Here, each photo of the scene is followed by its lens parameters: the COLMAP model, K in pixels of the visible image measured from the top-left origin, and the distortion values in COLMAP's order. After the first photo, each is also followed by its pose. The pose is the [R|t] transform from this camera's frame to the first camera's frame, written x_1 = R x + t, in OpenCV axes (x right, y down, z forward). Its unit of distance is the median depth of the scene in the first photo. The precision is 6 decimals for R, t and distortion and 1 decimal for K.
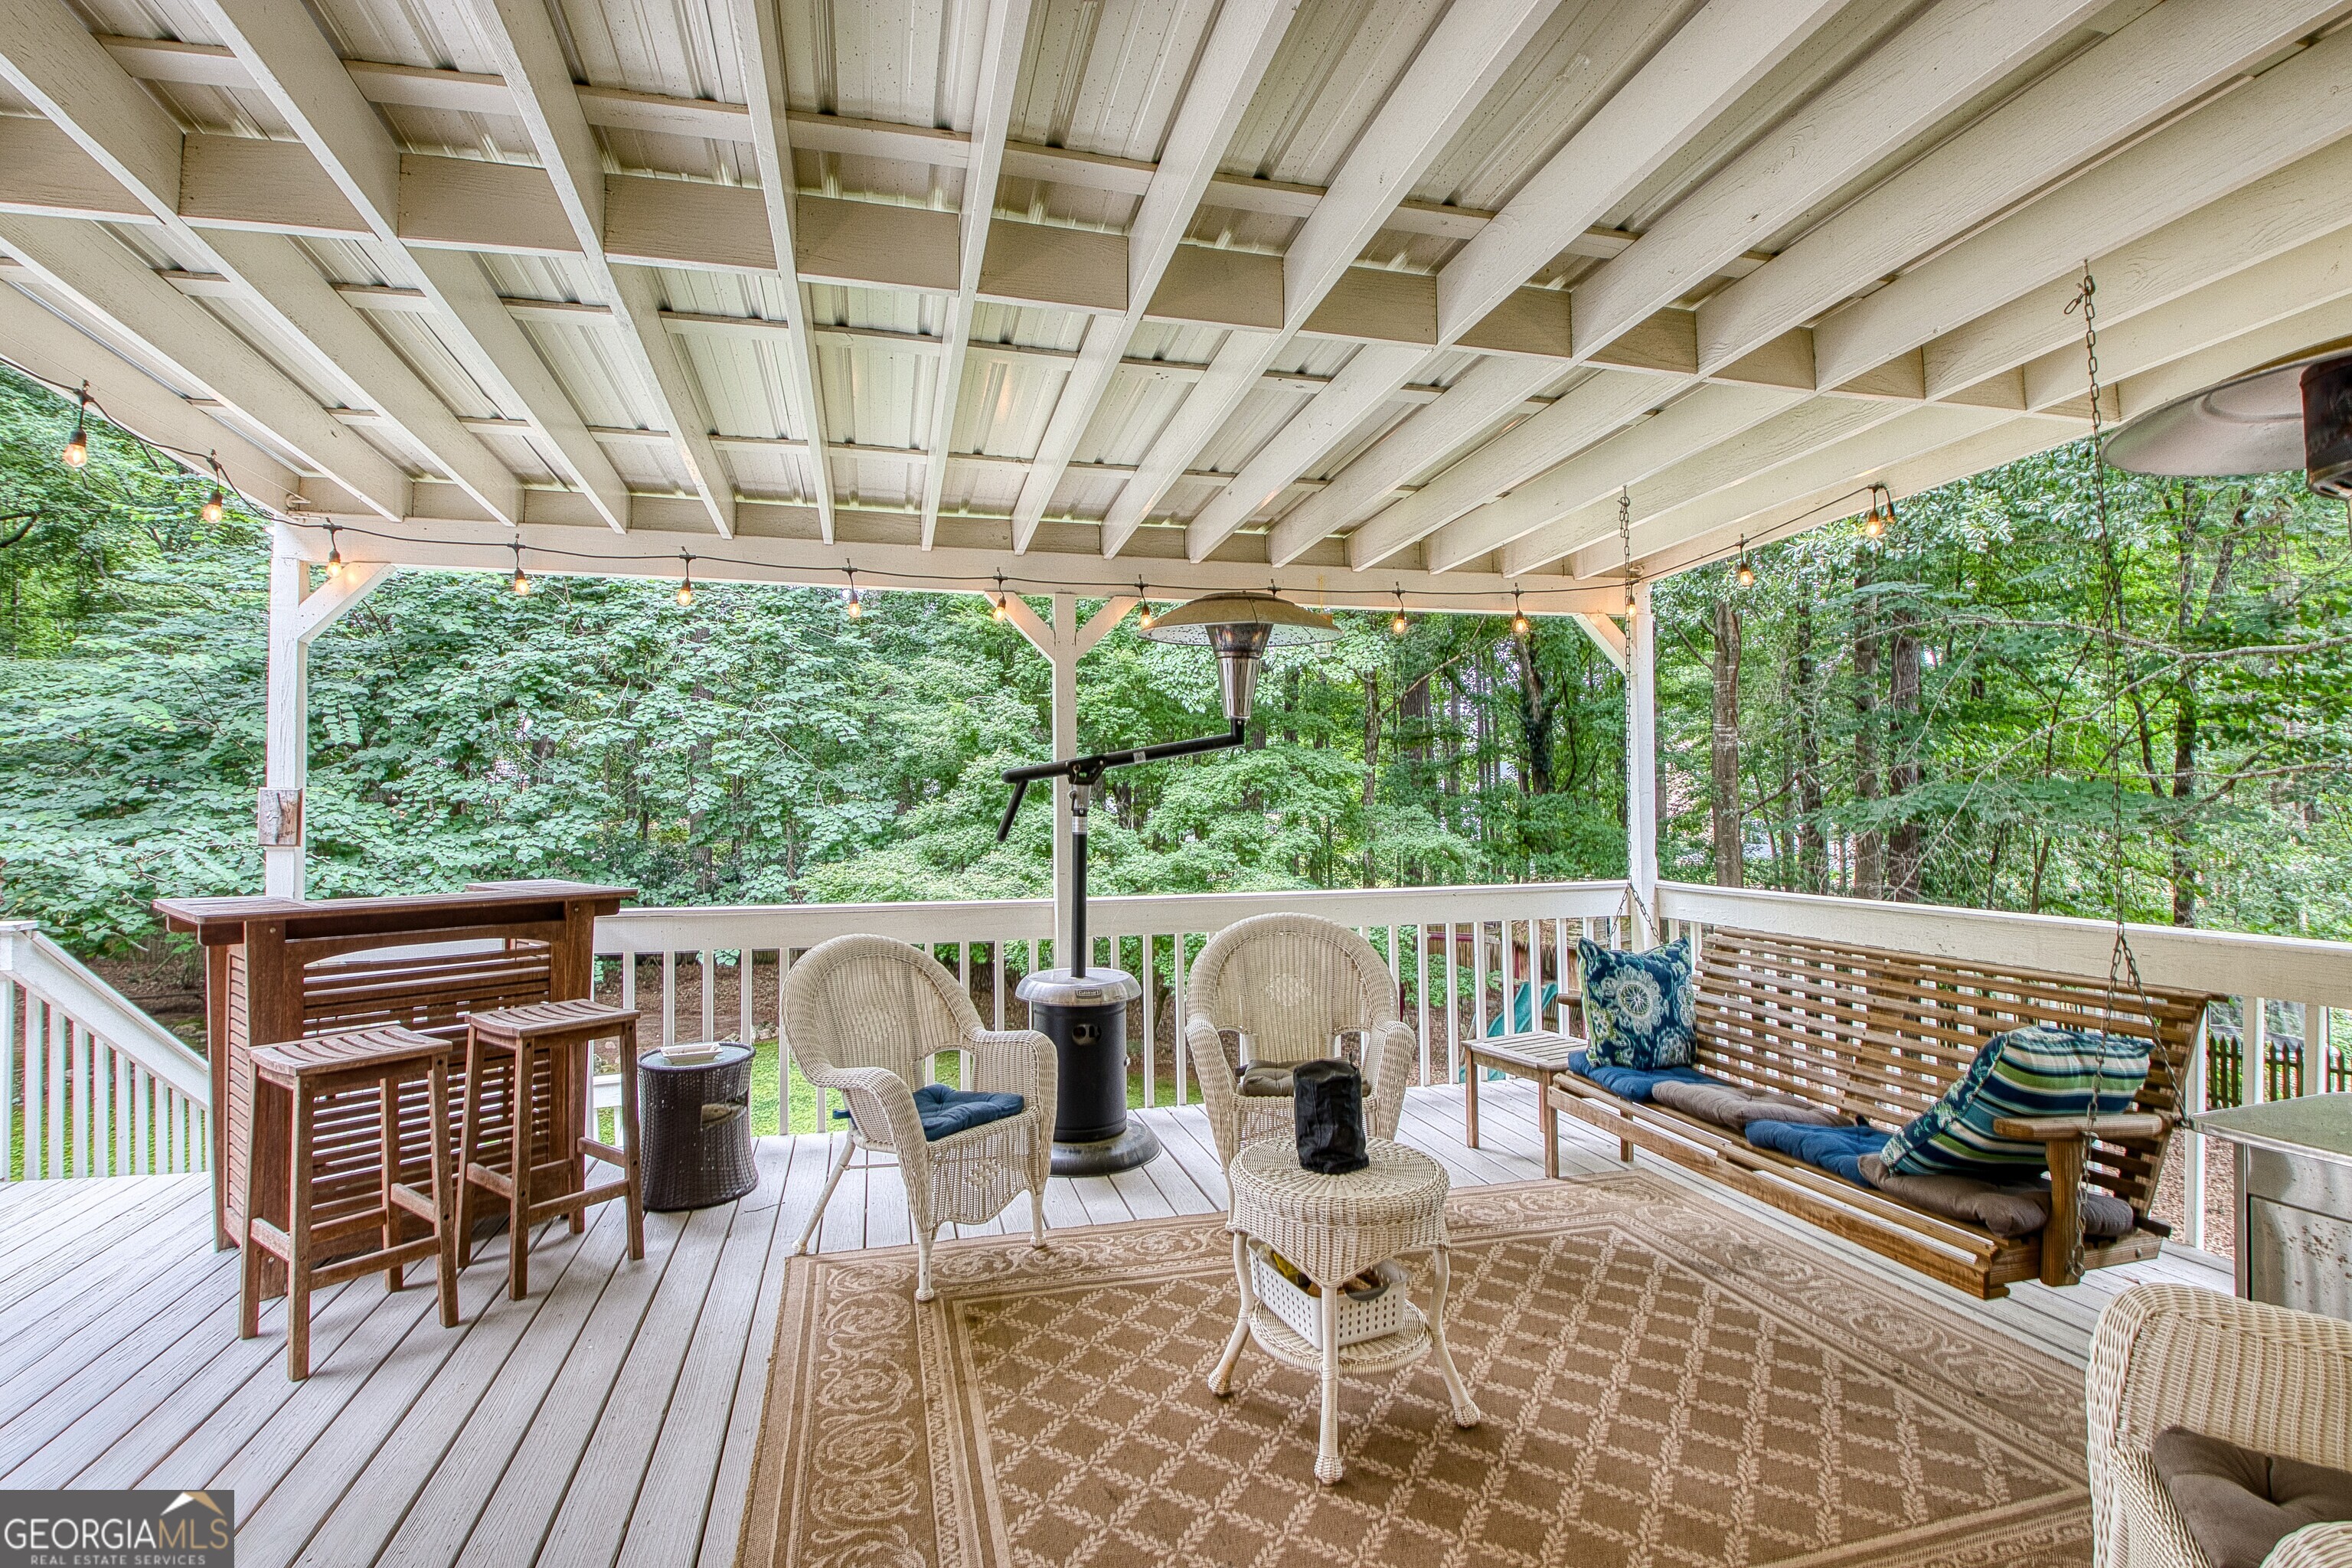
lens RADIAL K [[1125.0, 0, 1176.0], [0, 1125.0, 784.0], [0, 0, 1]] dist [-0.001684, -0.024265]
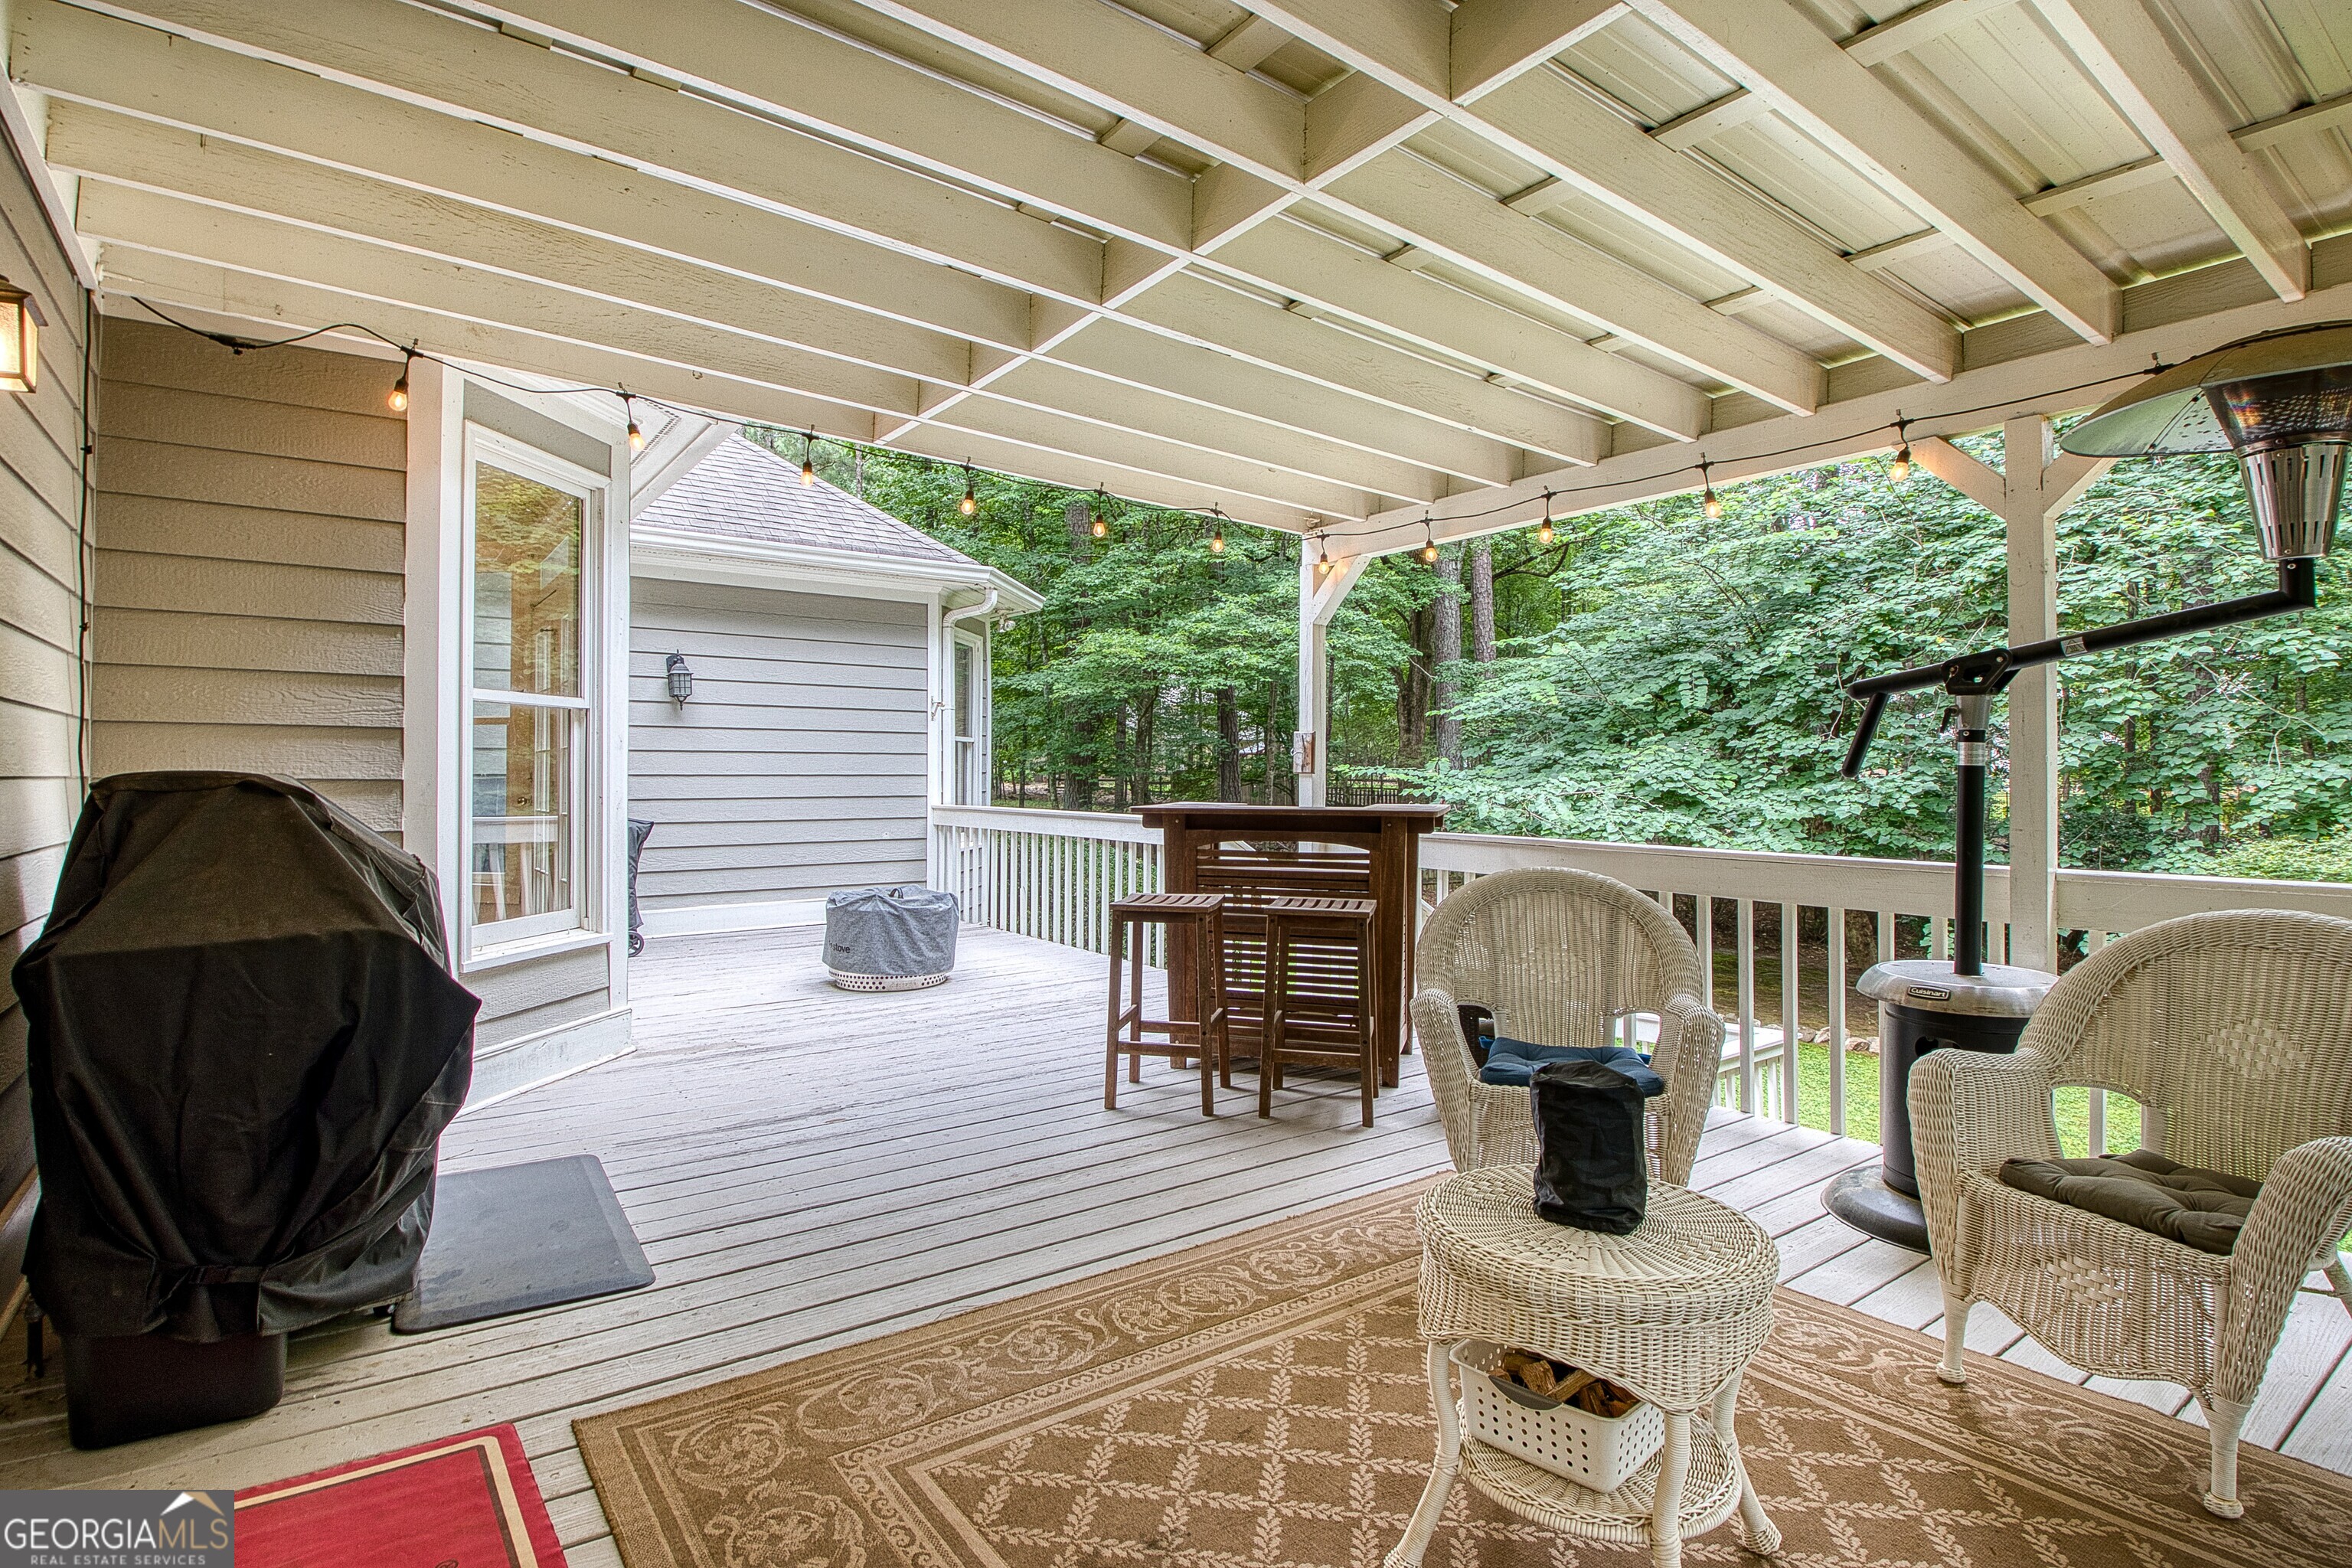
lens RADIAL K [[1133.3, 0, 1178.5], [0, 1133.3, 773.0], [0, 0, 1]] dist [0.001784, 0.000422]
pose [[0.366539, 0.005389, -0.930387, 0.126912], [0.013601, 0.999845, 0.011149, 0.010663], [0.930303, -0.016741, 0.366409, 0.095423]]
